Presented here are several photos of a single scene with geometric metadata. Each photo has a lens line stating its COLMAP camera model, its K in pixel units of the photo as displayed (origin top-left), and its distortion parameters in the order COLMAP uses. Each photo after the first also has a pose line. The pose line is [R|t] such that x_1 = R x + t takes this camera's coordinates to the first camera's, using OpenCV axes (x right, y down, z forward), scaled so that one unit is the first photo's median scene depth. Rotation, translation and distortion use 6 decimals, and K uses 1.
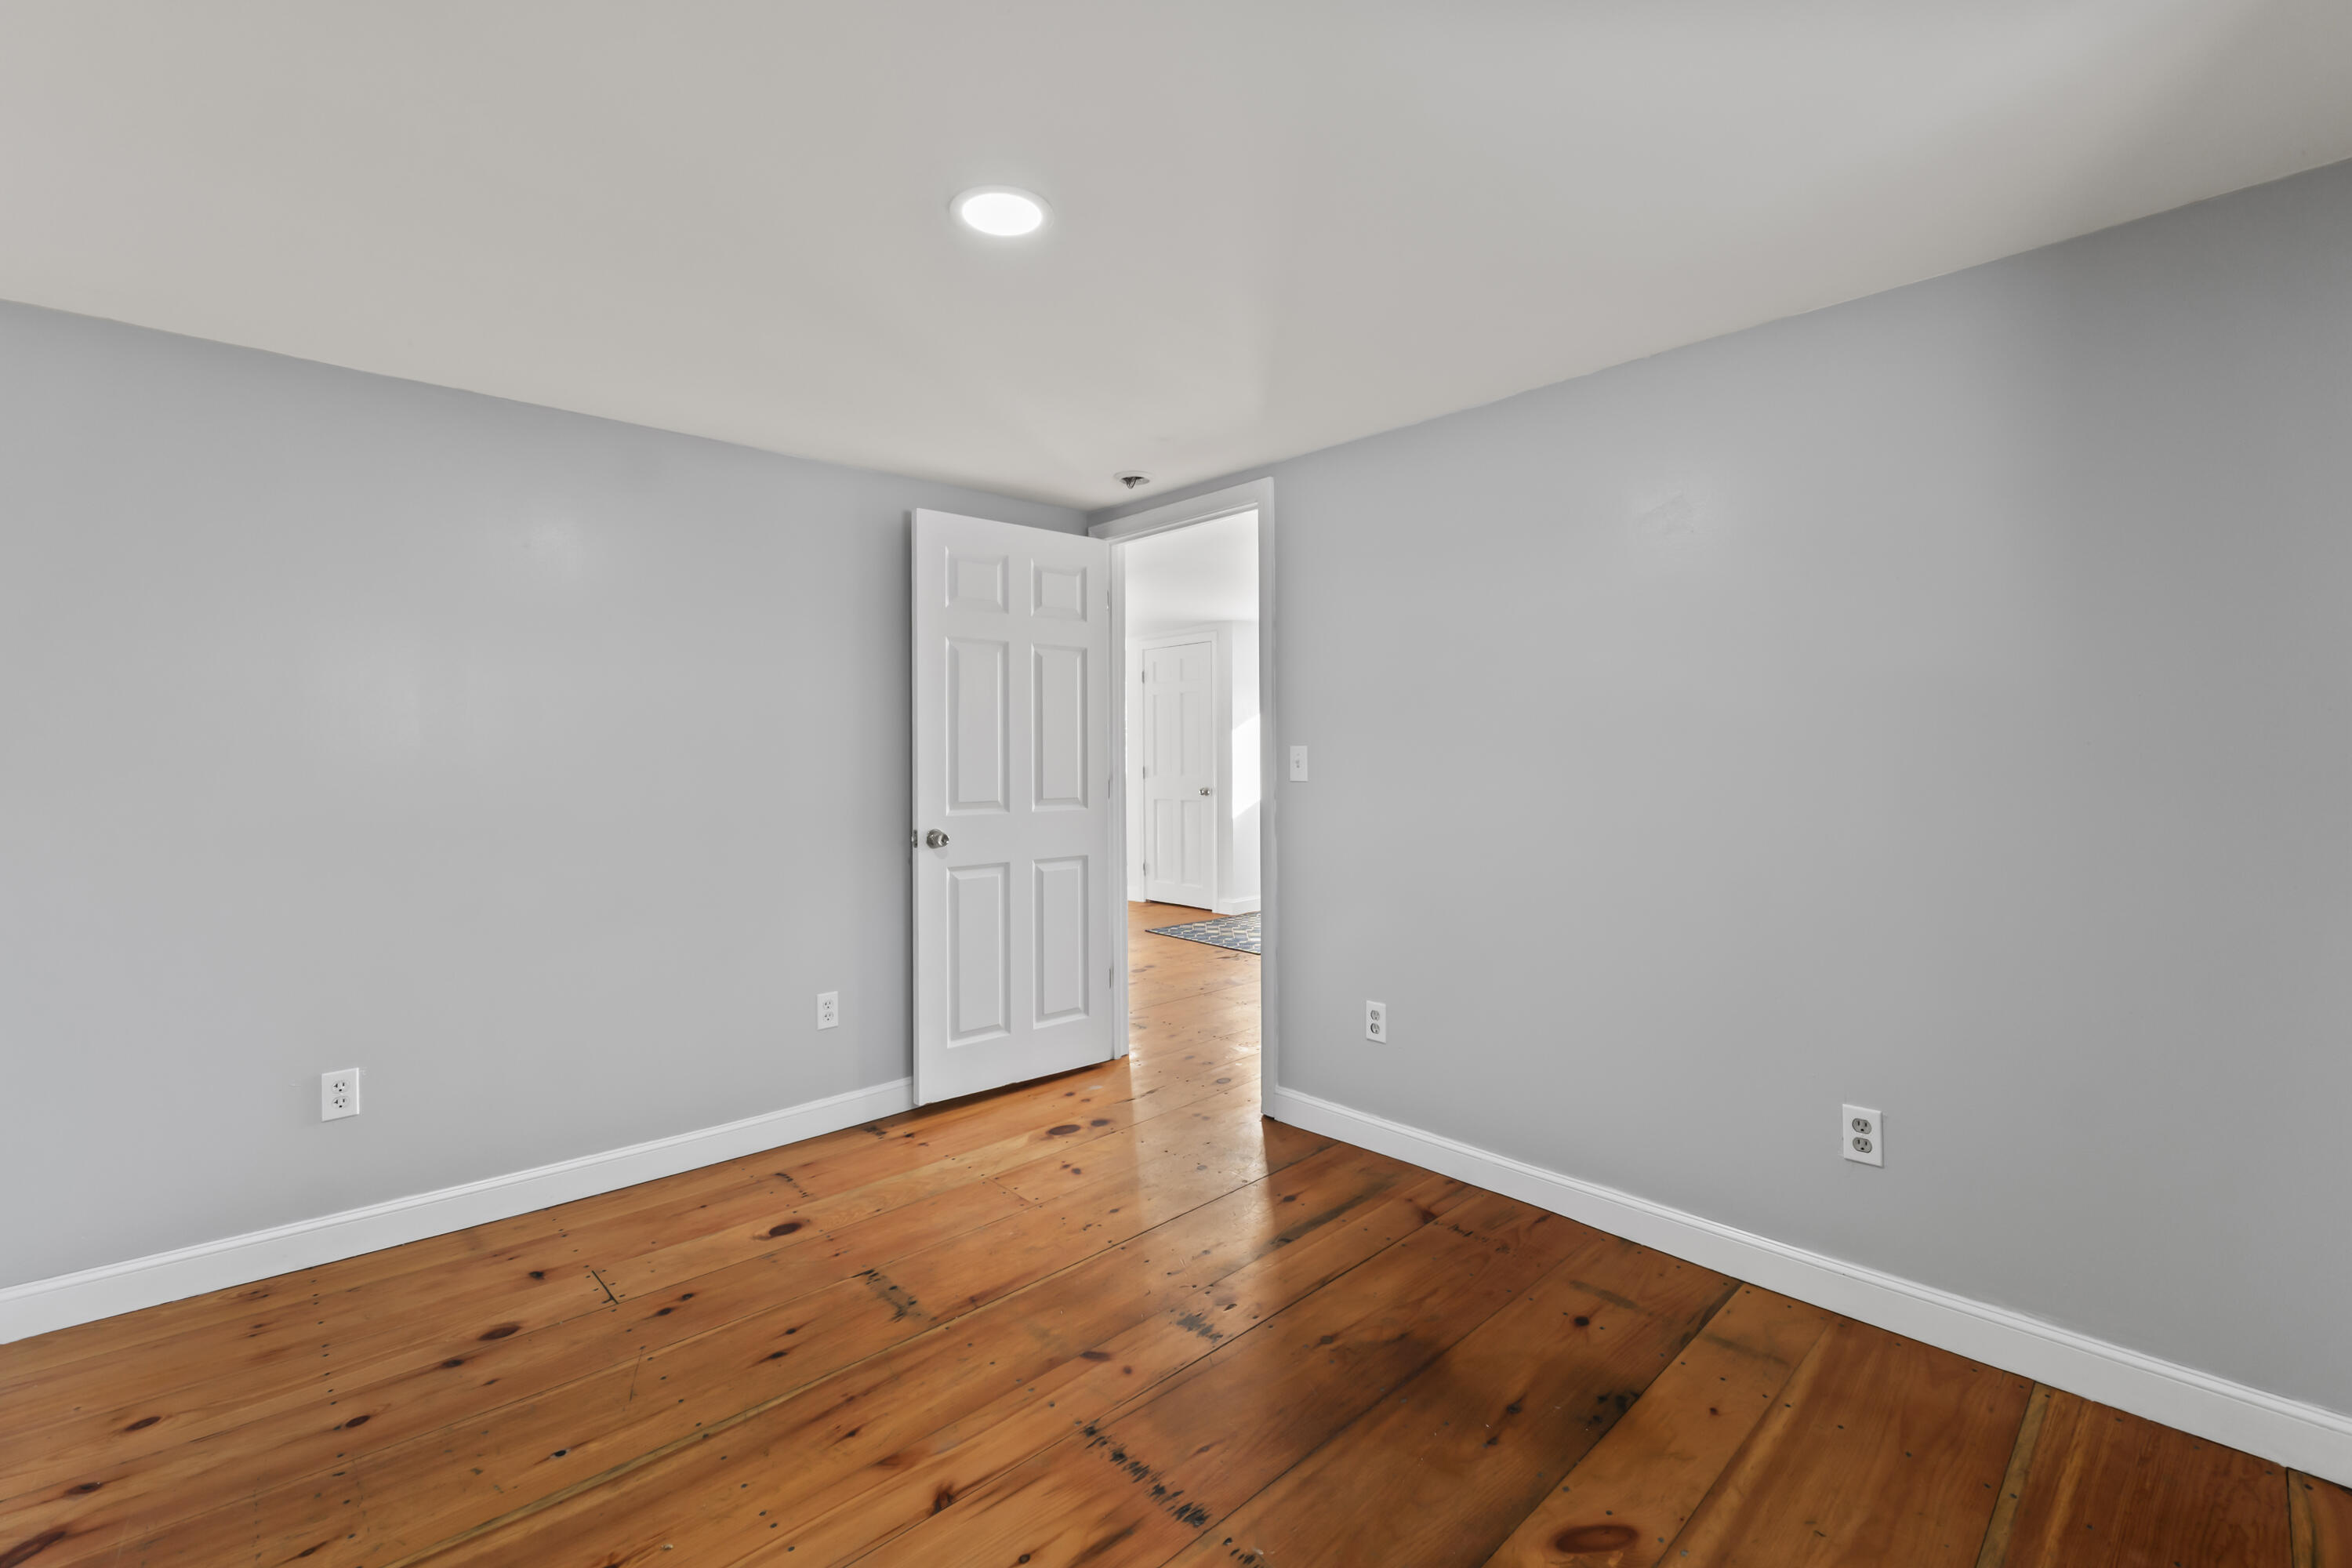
lens RADIAL K [[1010.2, 0, 1183.9], [0, 1010.2, 773.9], [0, 0, 1]] dist [-0.005120, 0.000185]
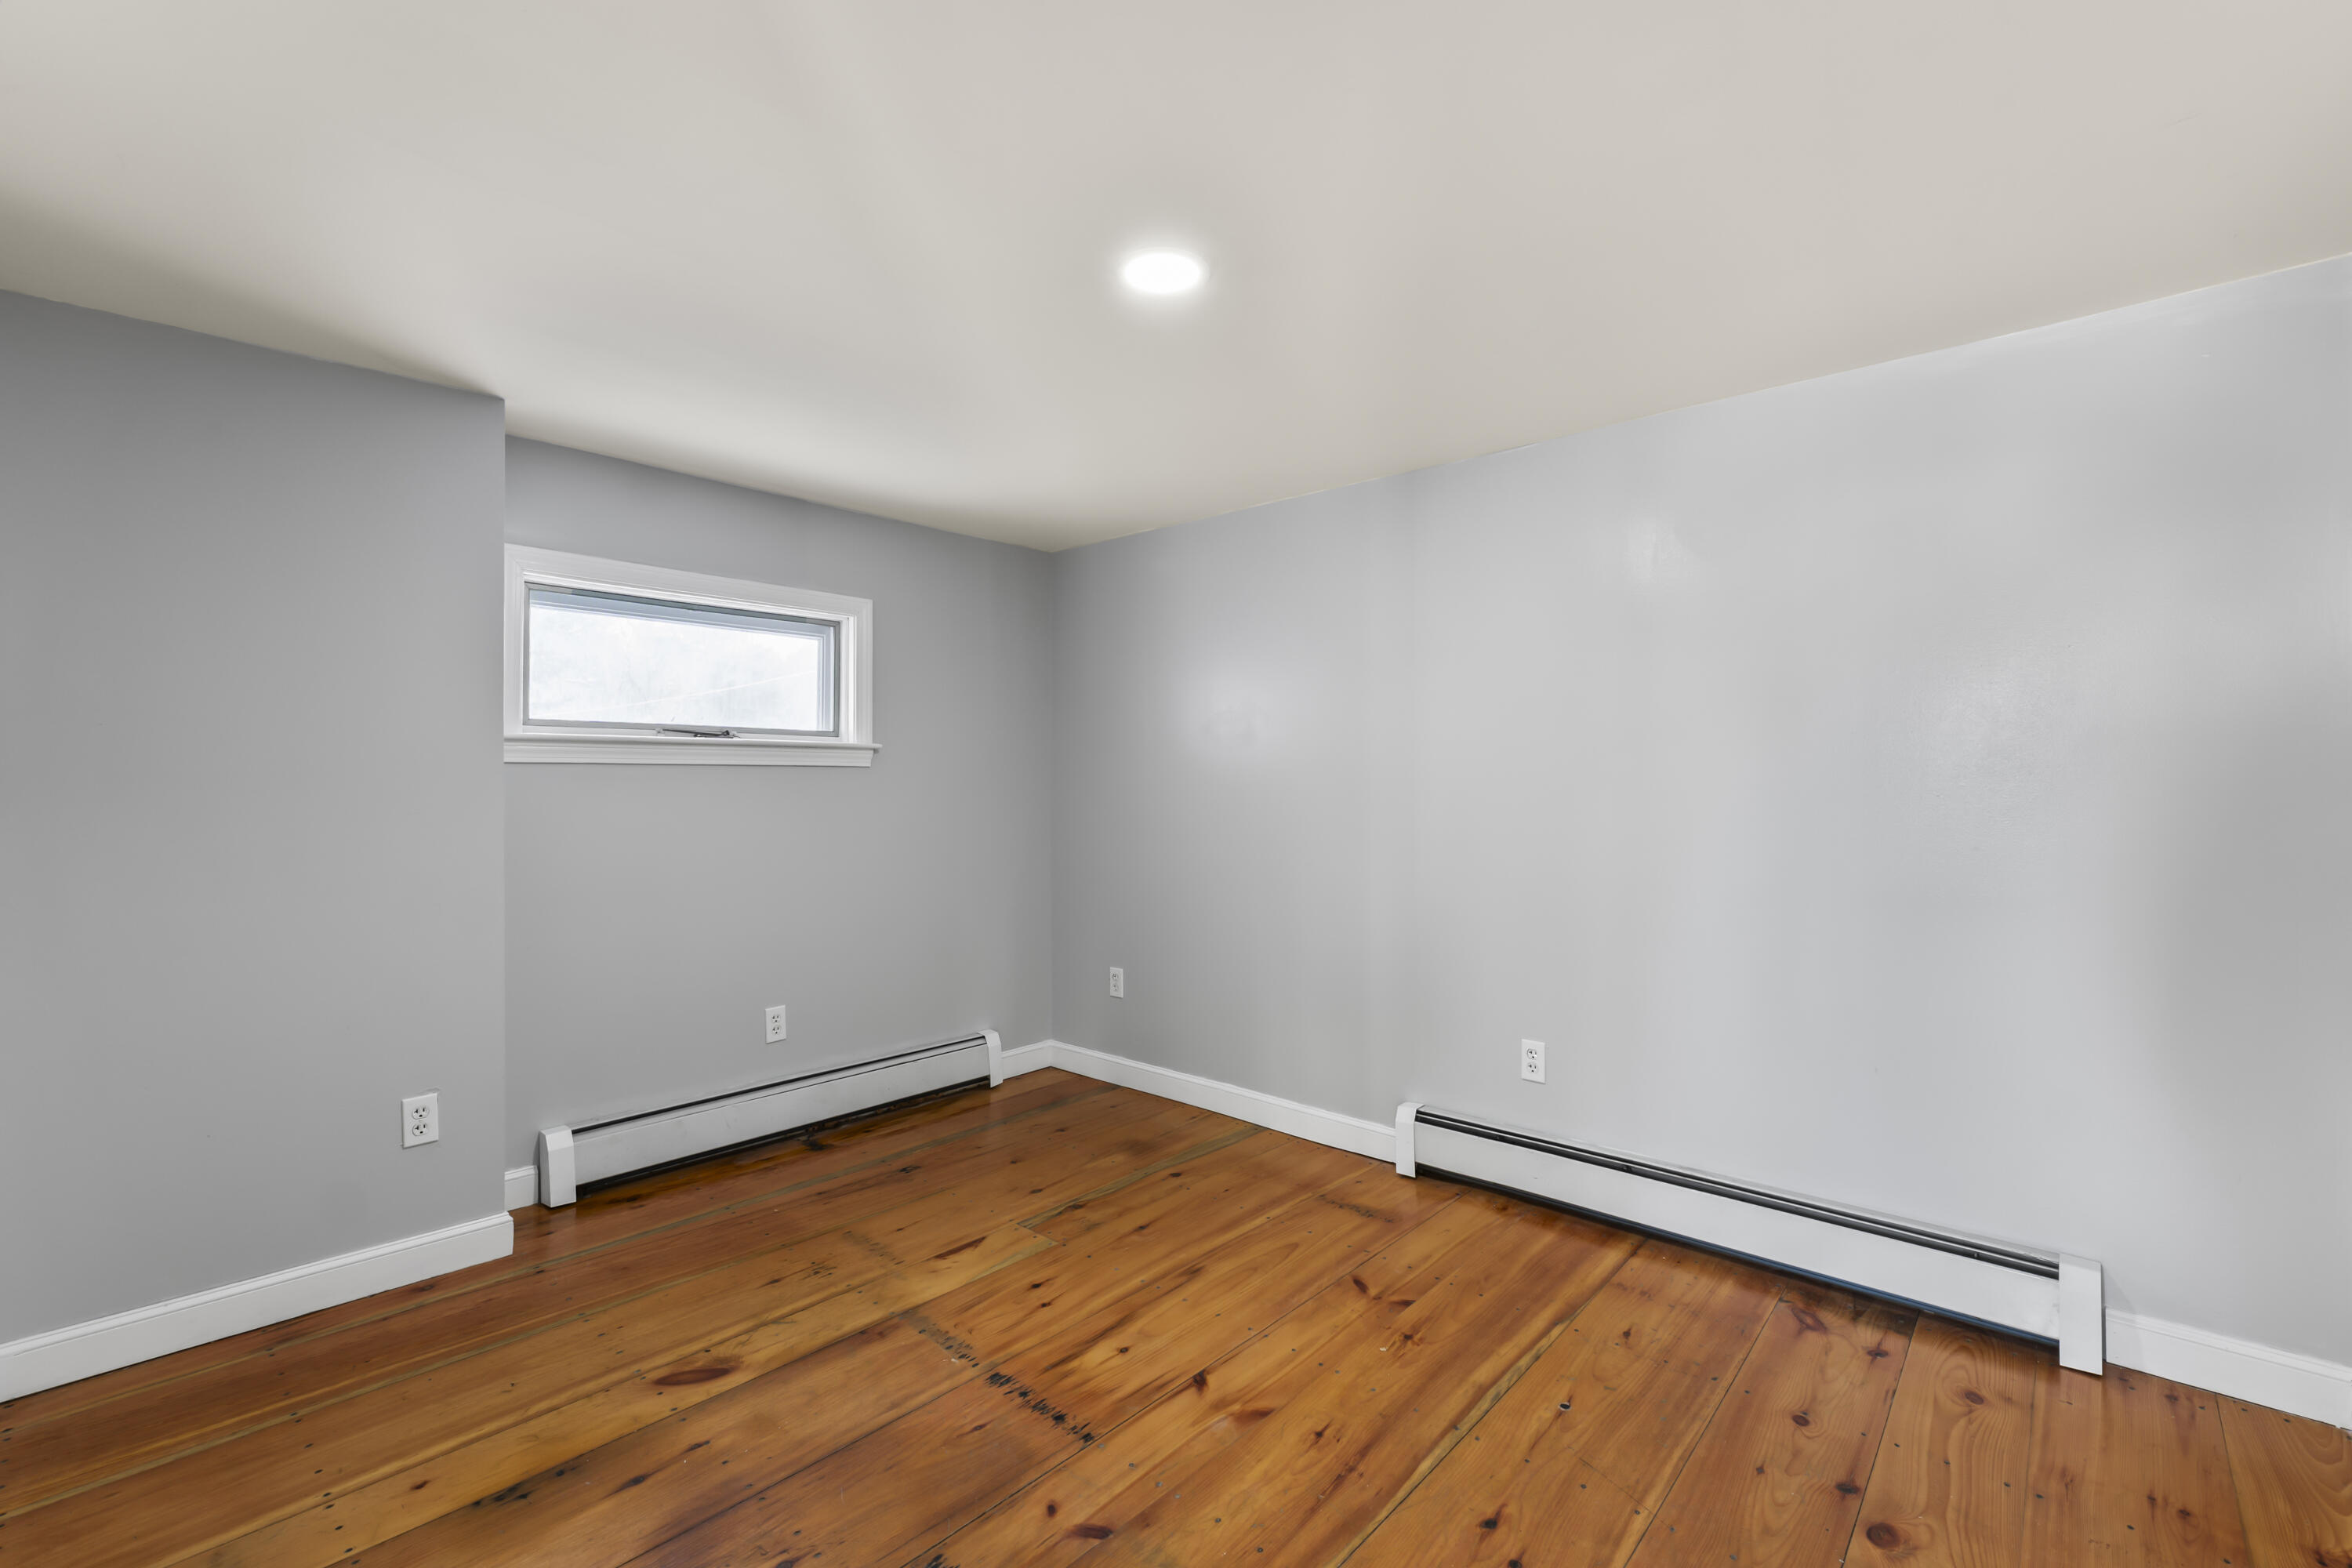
lens RADIAL K [[1010.2, 0, 1183.3], [0, 1010.2, 776.2], [0, 0, 1]] dist [-0.005120, 0.000185]
pose [[-0.996772, 0.005272, -0.080116, -0.111711], [0.003668, 0.999790, 0.020161, -0.043698], [0.080205, 0.019802, -0.996582, 2.034674]]
